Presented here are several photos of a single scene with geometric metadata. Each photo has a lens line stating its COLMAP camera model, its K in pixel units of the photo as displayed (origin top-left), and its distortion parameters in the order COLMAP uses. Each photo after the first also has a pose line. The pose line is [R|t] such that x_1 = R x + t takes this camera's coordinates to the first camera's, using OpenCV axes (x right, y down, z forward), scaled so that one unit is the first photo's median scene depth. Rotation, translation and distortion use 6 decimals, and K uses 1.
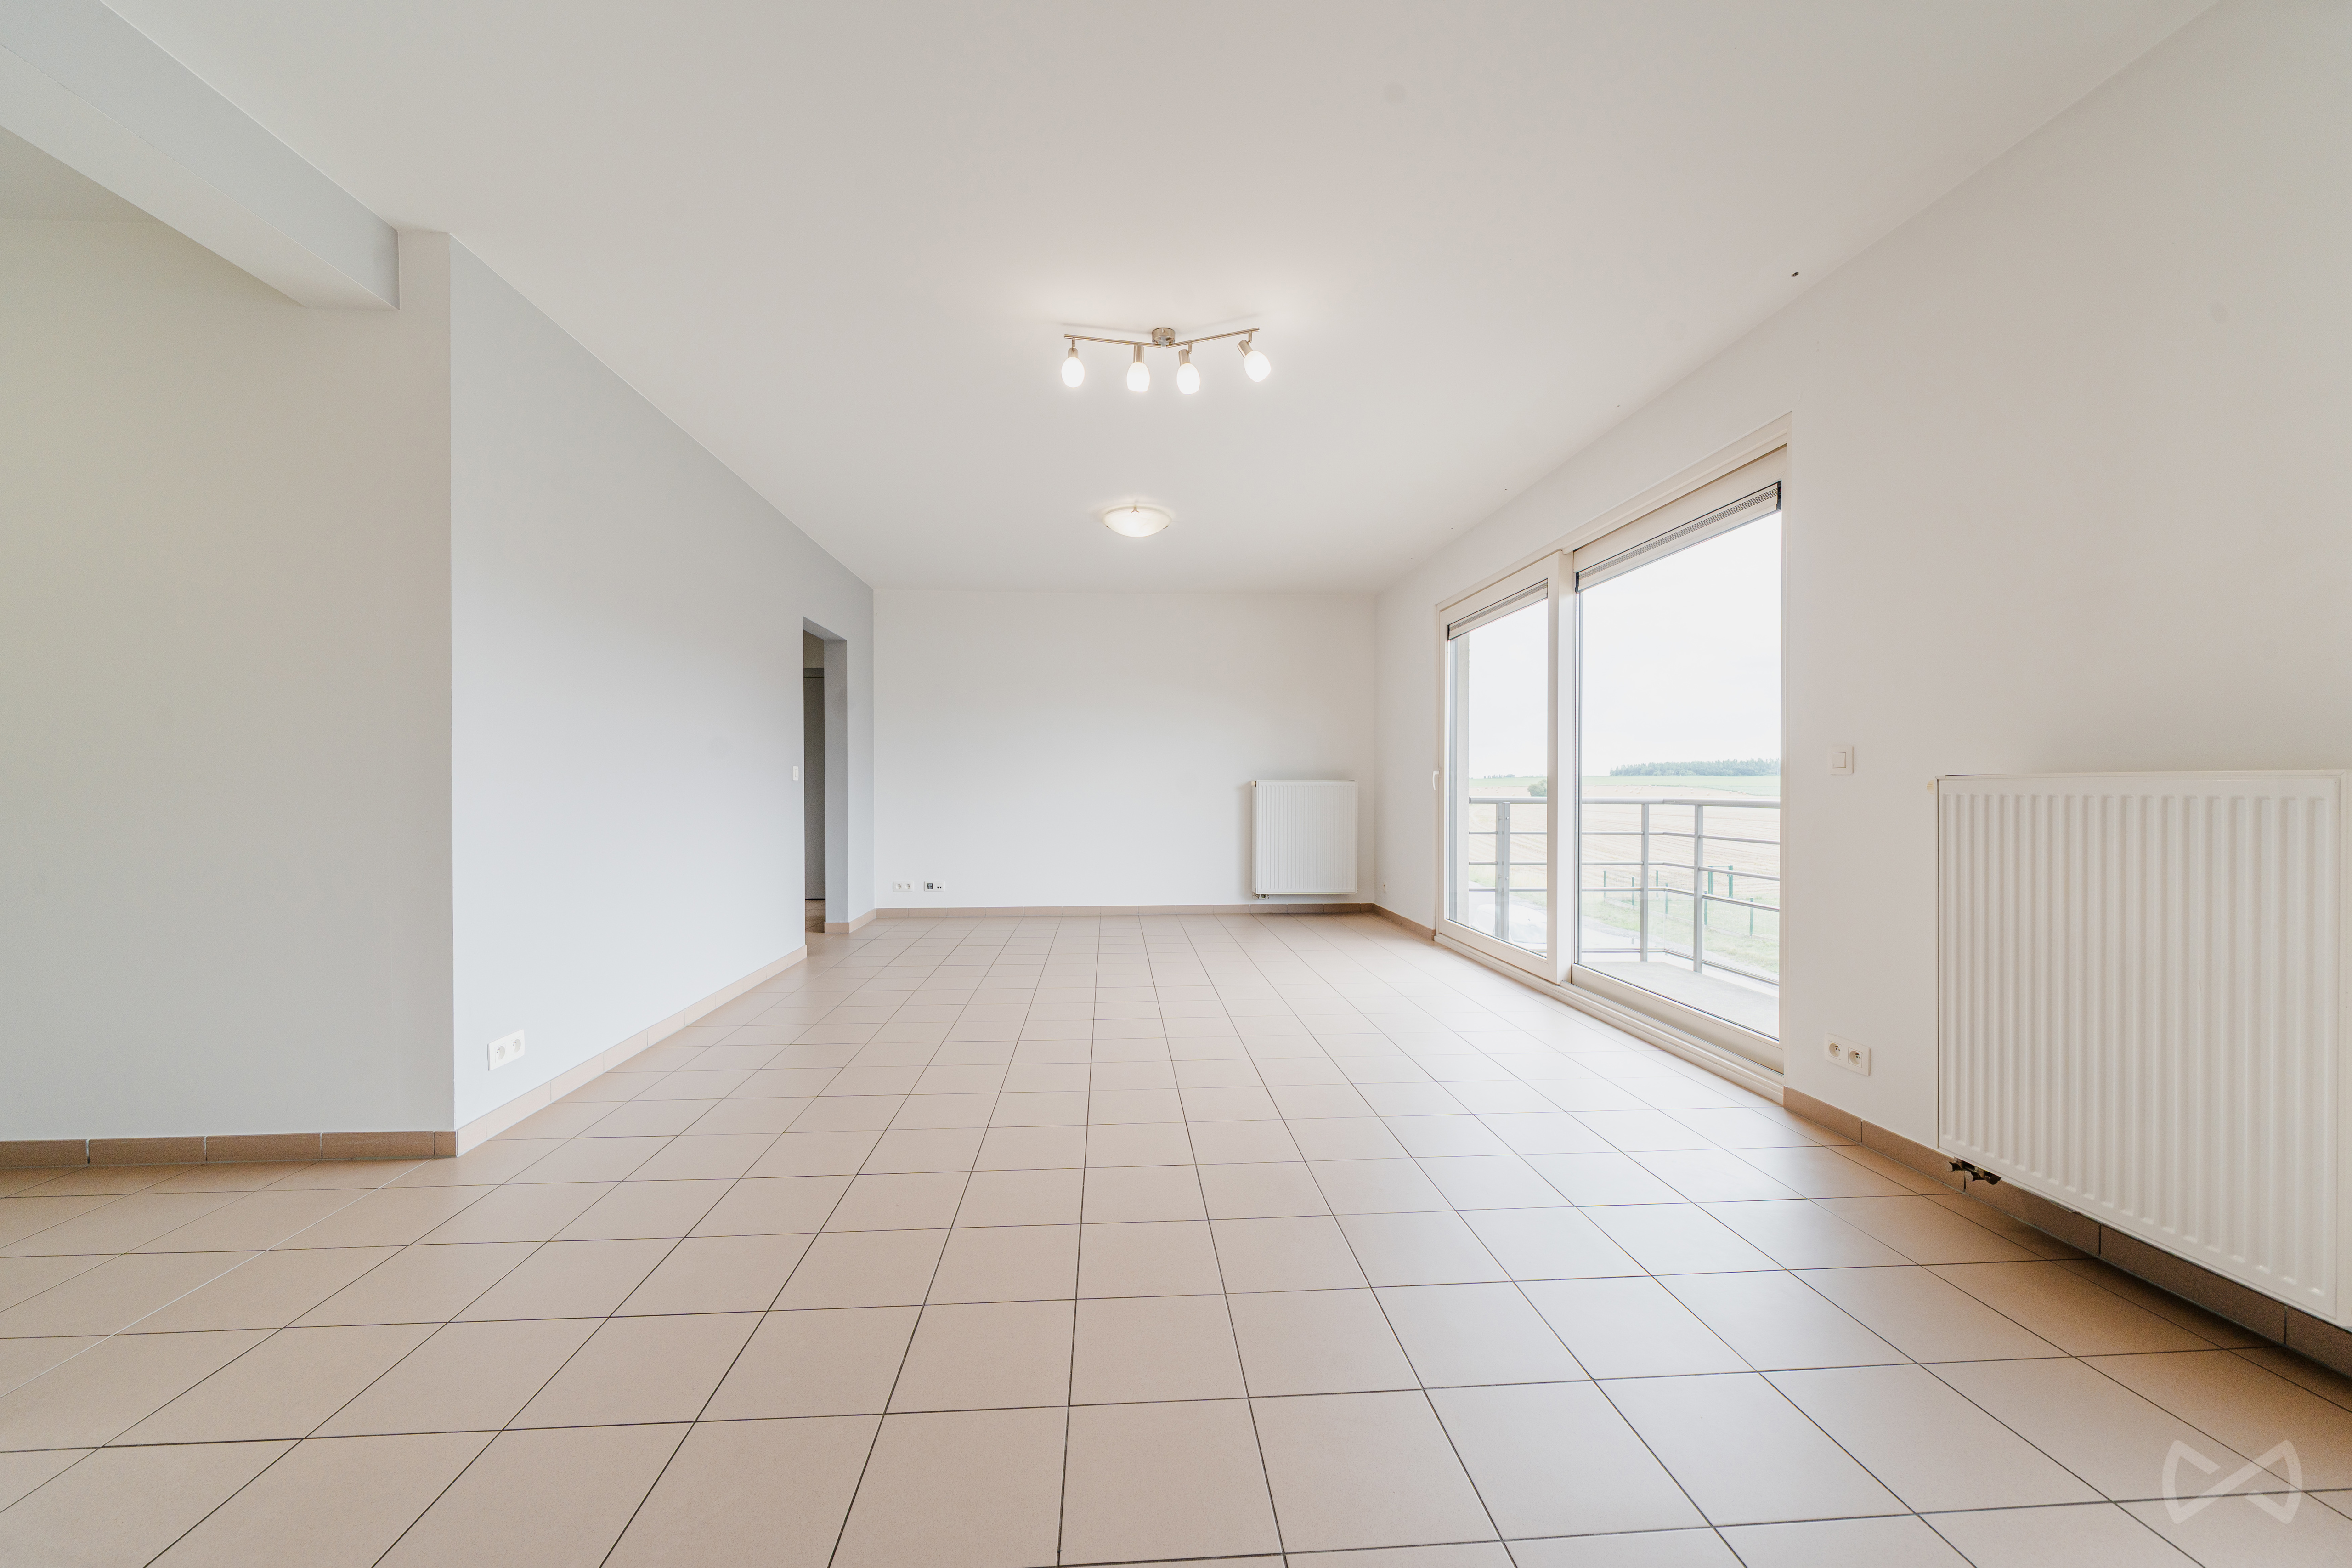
lens RADIAL K [[863.5, 0, 1169.2], [0, 863.5, 791.5], [0, 0, 1]] dist [-0.006057, 0.000761]
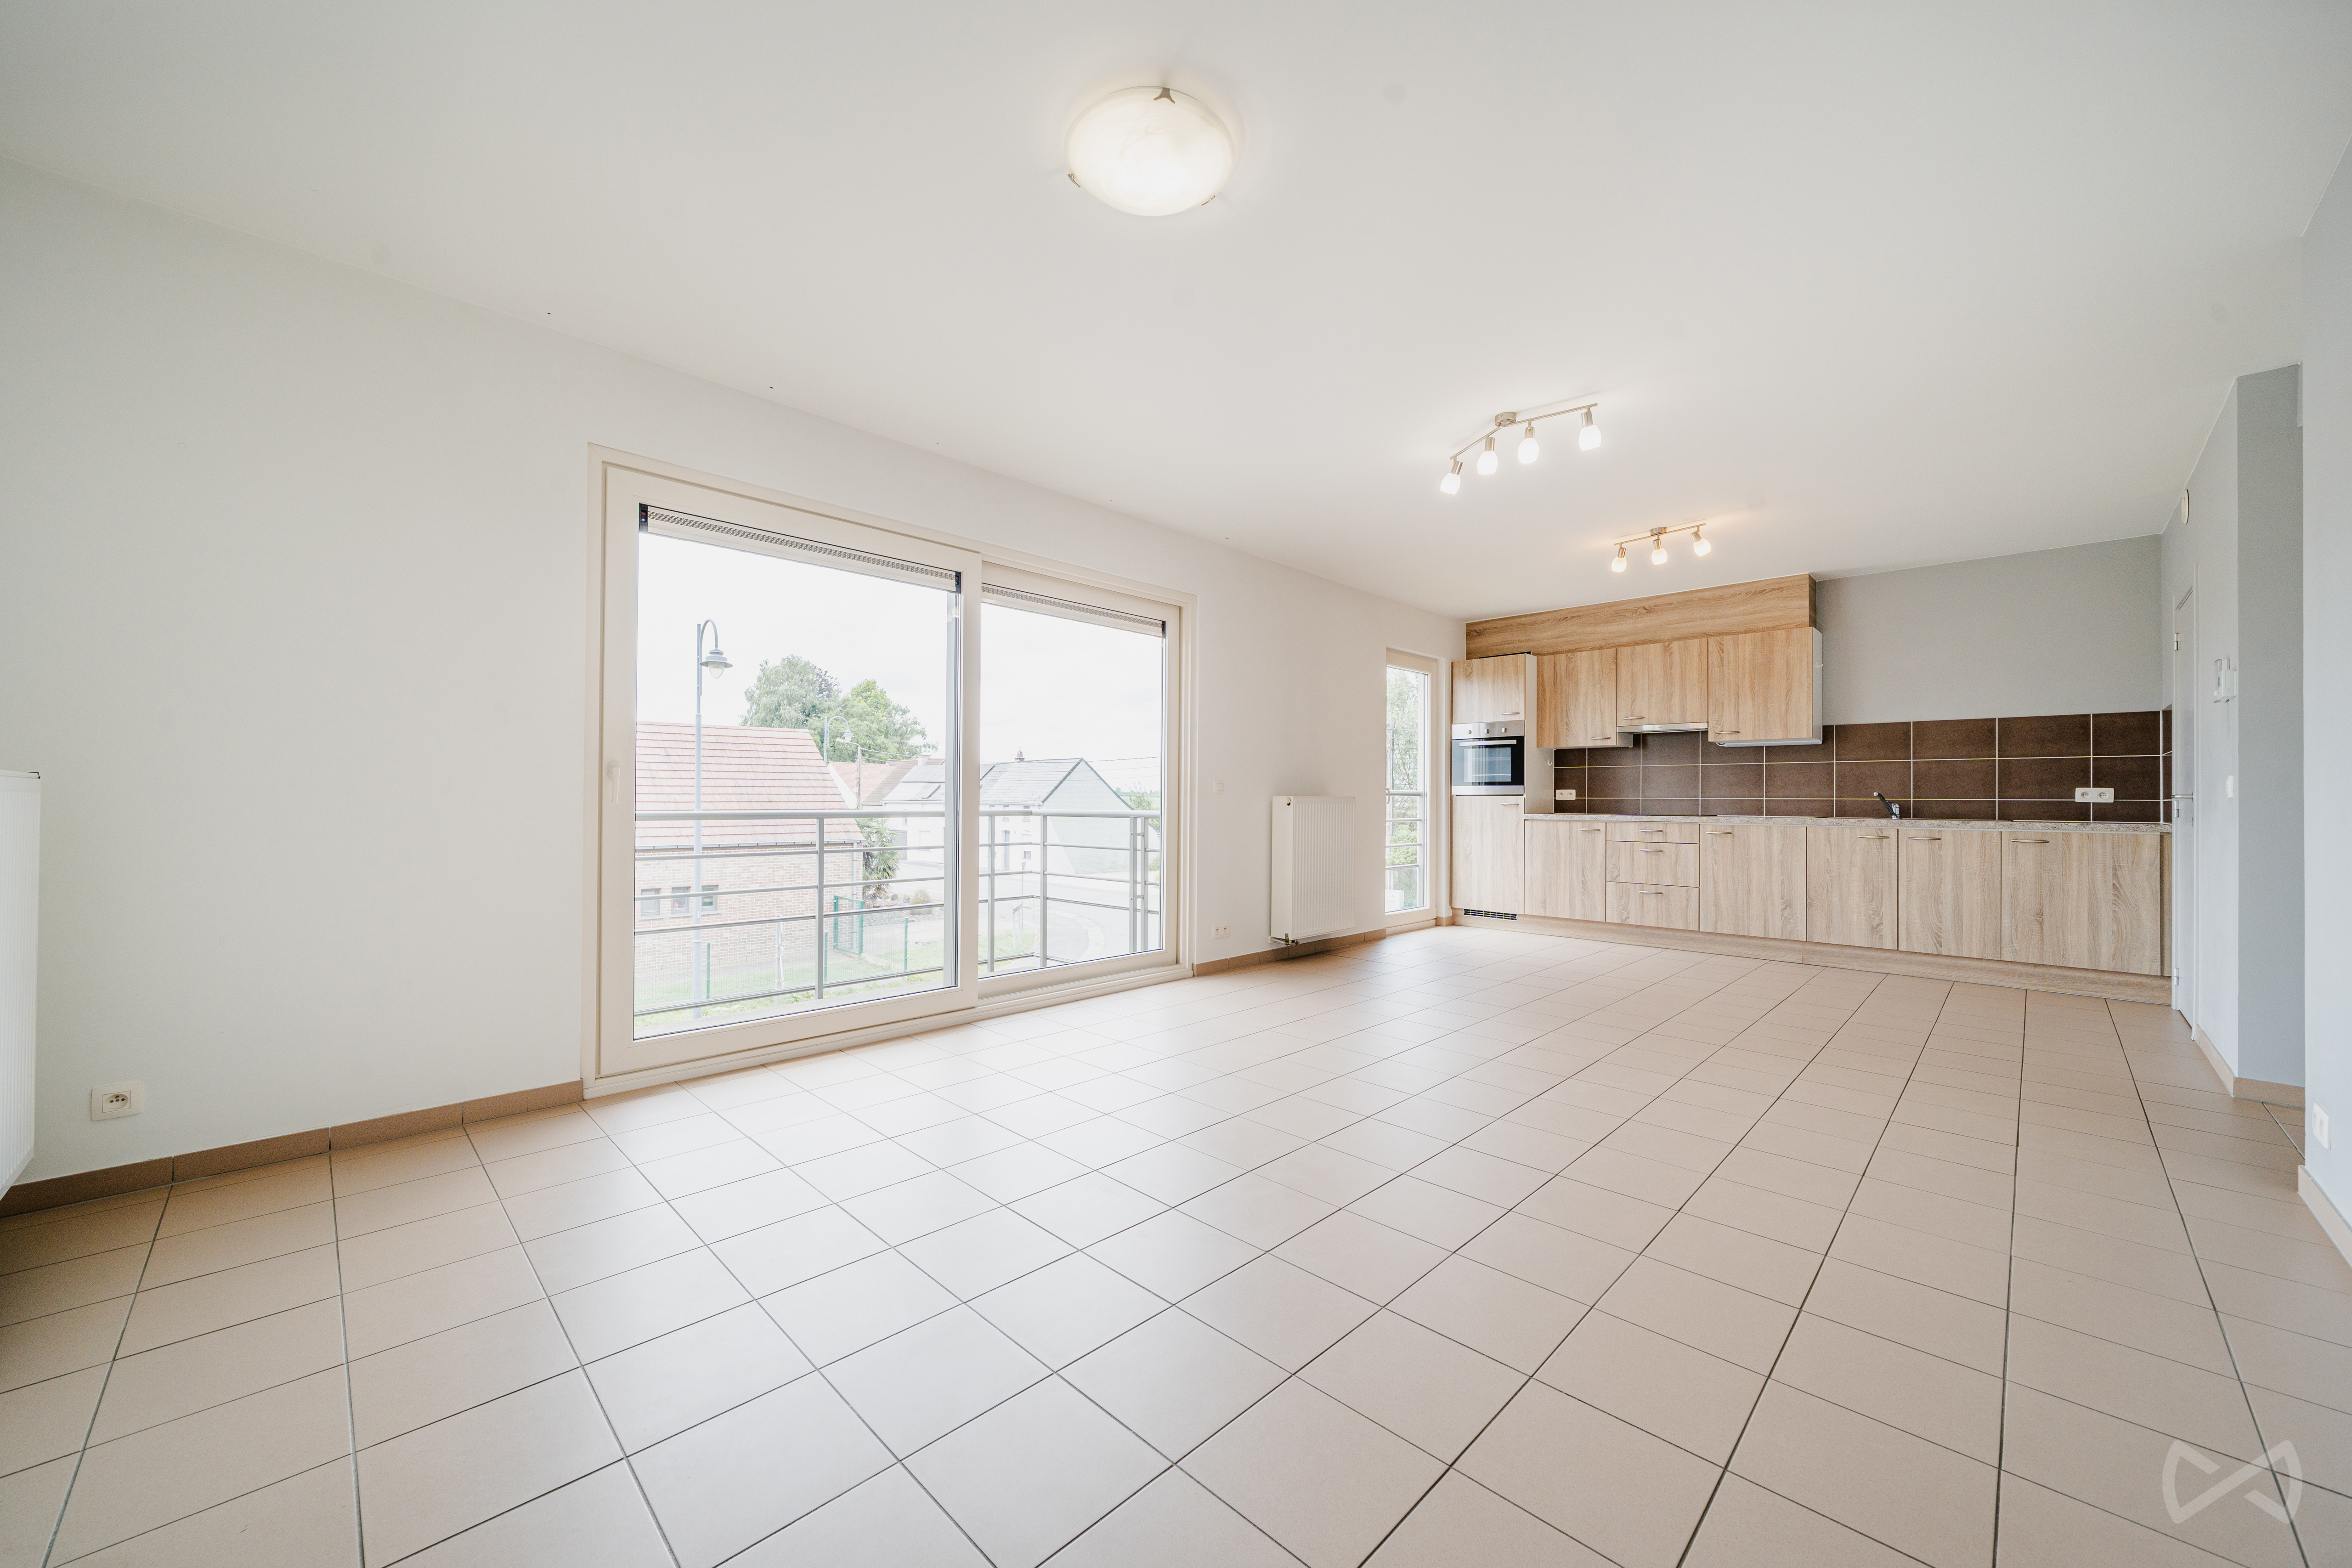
lens RADIAL K [[863.5, 0, 1179.9], [0, 863.5, 793.9], [0, 0, 1]] dist [-0.006057, 0.000761]
pose [[-0.653451, 0.001864, 0.756966, -0.381042], [-0.000393, 0.999996, -0.002802, -0.007761], [-0.756968, -0.002129, -0.653448, 1.310968]]
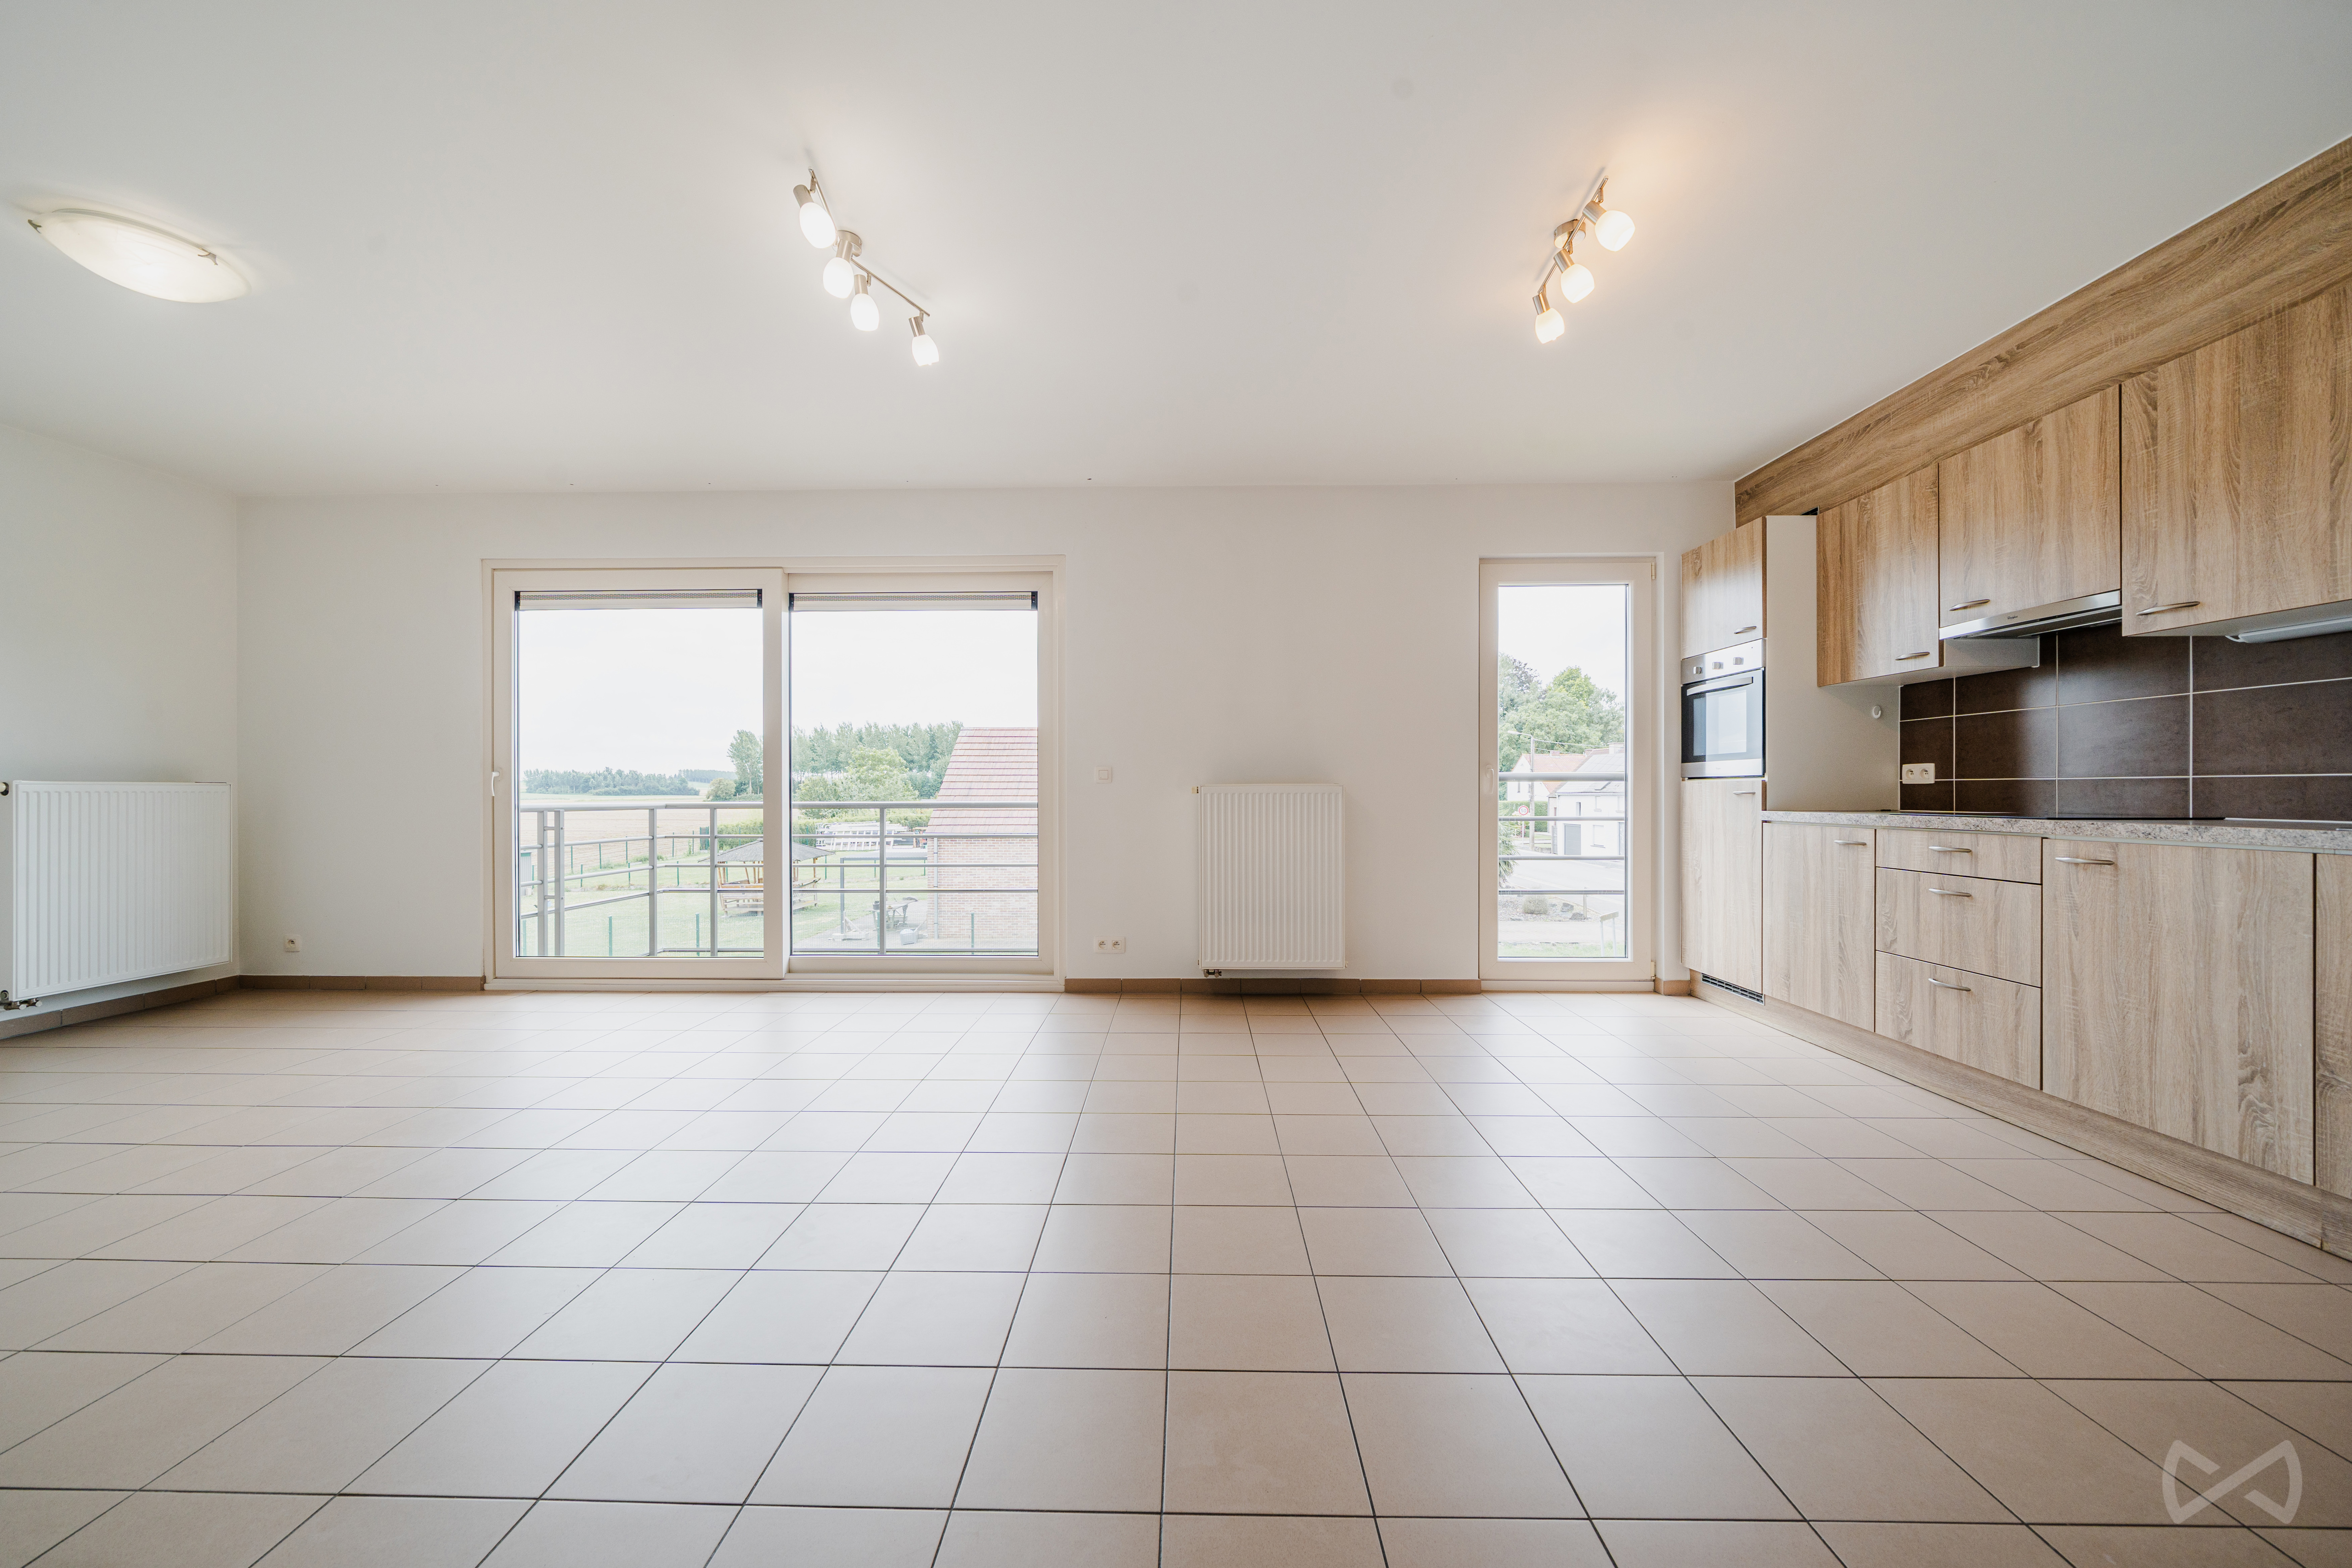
lens RADIAL K [[863.5, 0, 1163.3], [0, 863.5, 791.9], [0, 0, 1]] dist [-0.006057, 0.000761]
pose [[0.097056, -0.000230, 0.995279, -0.502540], [0.008221, 0.999966, -0.000570, 0.000117], [-0.995245, 0.008238, 0.097055, 0.391288]]
